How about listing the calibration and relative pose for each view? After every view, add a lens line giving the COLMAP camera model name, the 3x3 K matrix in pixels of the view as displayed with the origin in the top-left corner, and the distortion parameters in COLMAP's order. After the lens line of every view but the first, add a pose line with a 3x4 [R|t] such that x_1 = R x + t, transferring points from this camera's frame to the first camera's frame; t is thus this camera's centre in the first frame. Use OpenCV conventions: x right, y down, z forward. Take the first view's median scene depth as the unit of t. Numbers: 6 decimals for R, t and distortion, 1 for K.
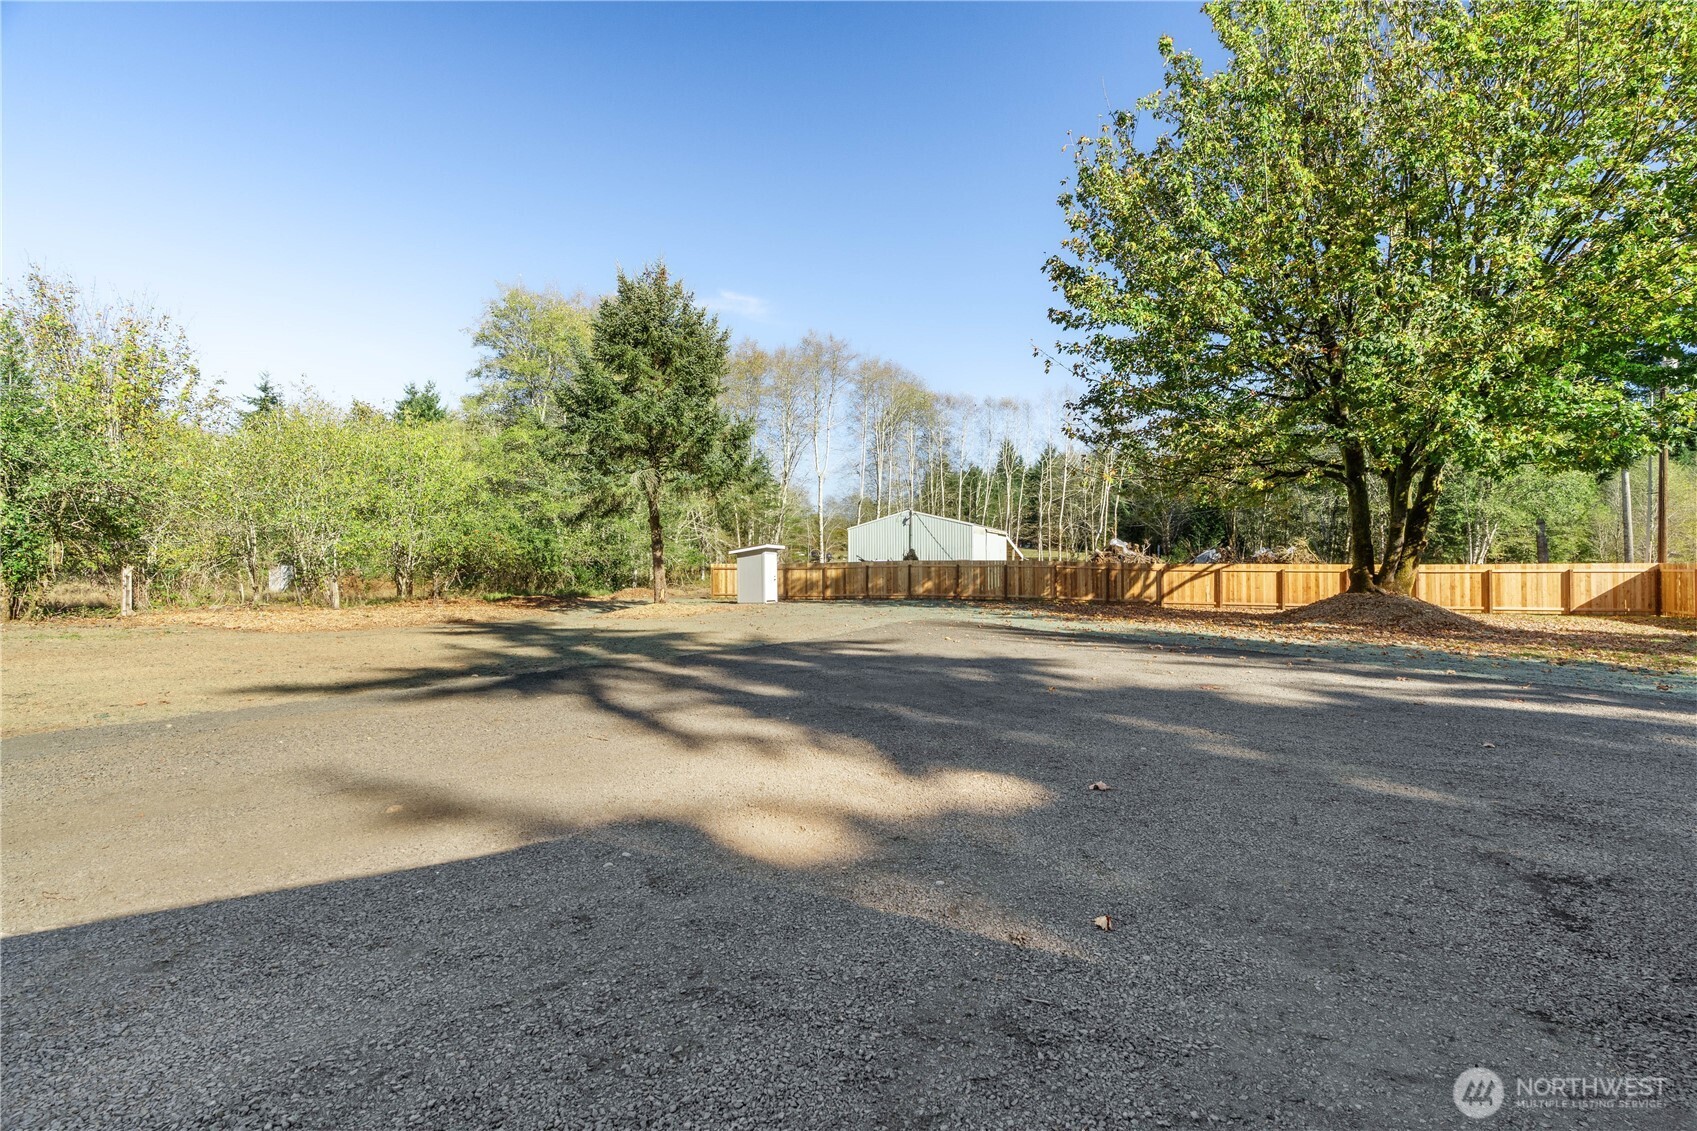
lens RADIAL K [[765.3, 0, 845.3], [0, 765.3, 558.9], [0, 0, 1]] dist [-0.000706, 0.000325]
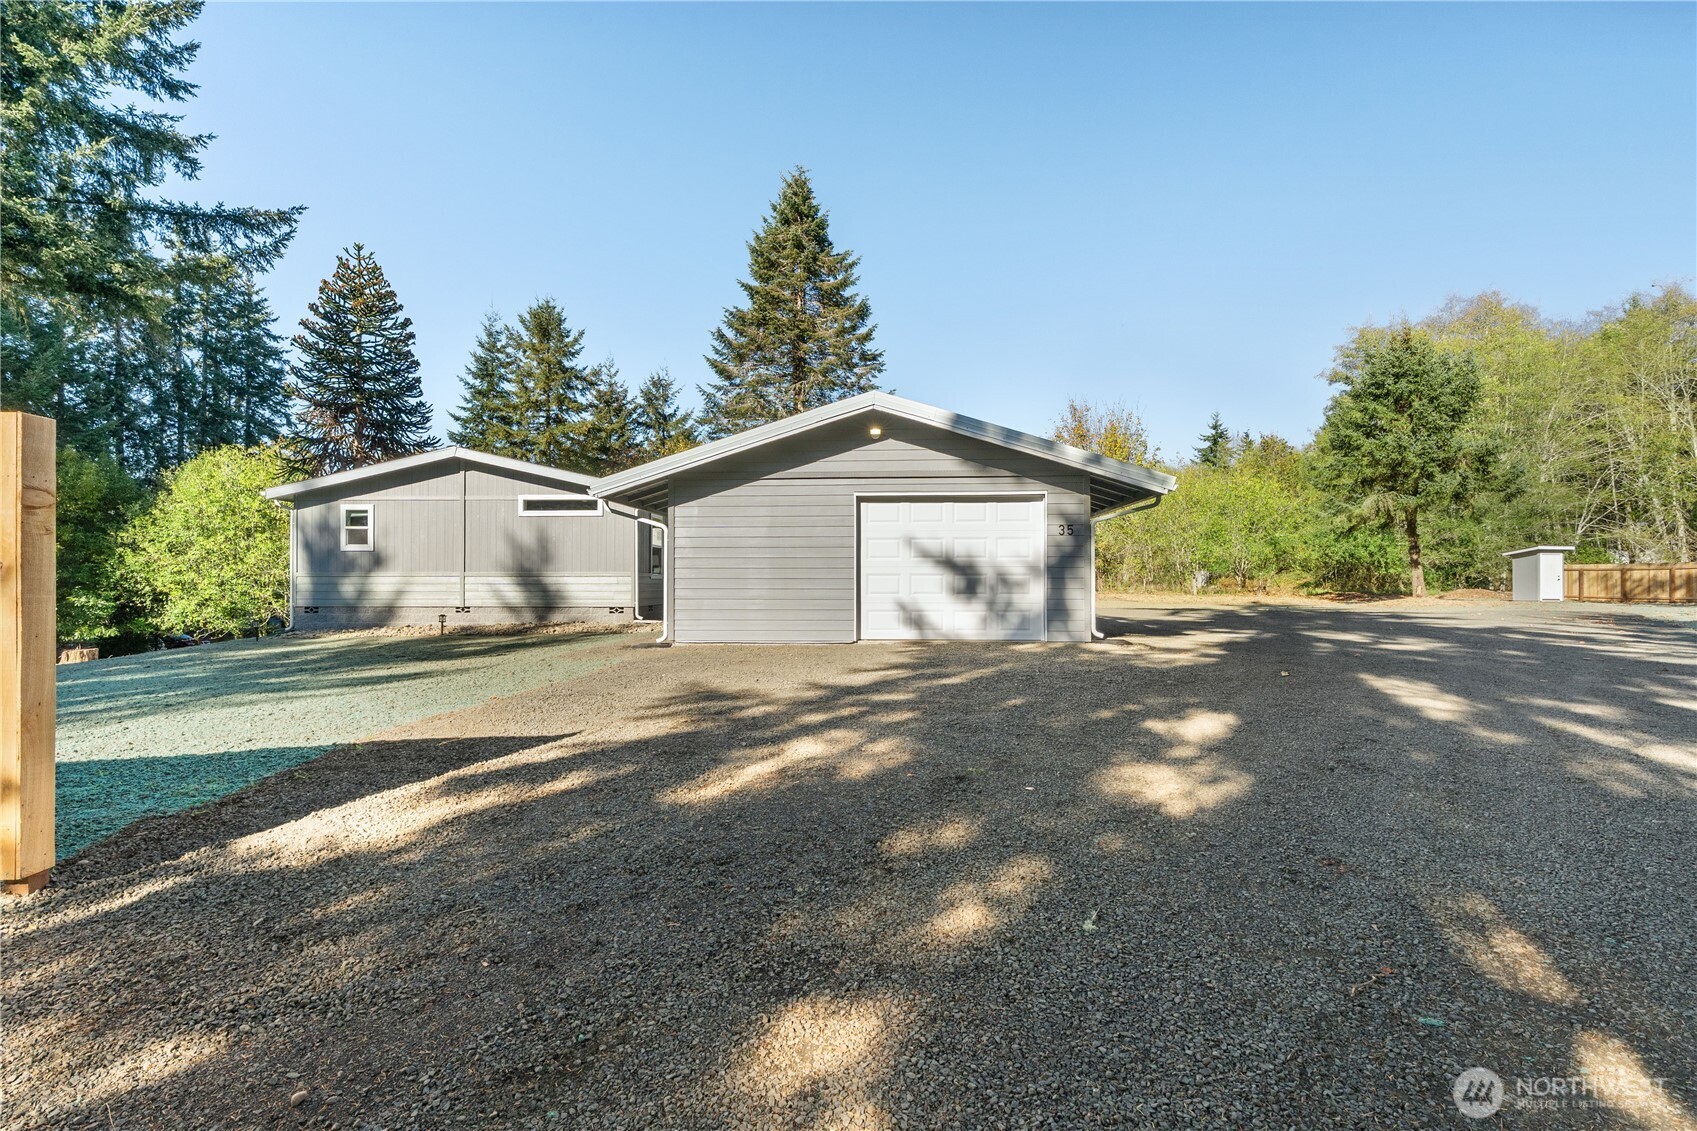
lens RADIAL K [[816.4, 0, 854.1], [0, 816.4, 578.2], [0, 0, 1]] dist [-0.002608, 0.000945]
pose [[0.453048, 0.000922, -0.891486, 0.391523], [0.015076, 0.999849, 0.008695, 0.001844], [0.891359, -0.017380, 0.452965, -0.306050]]
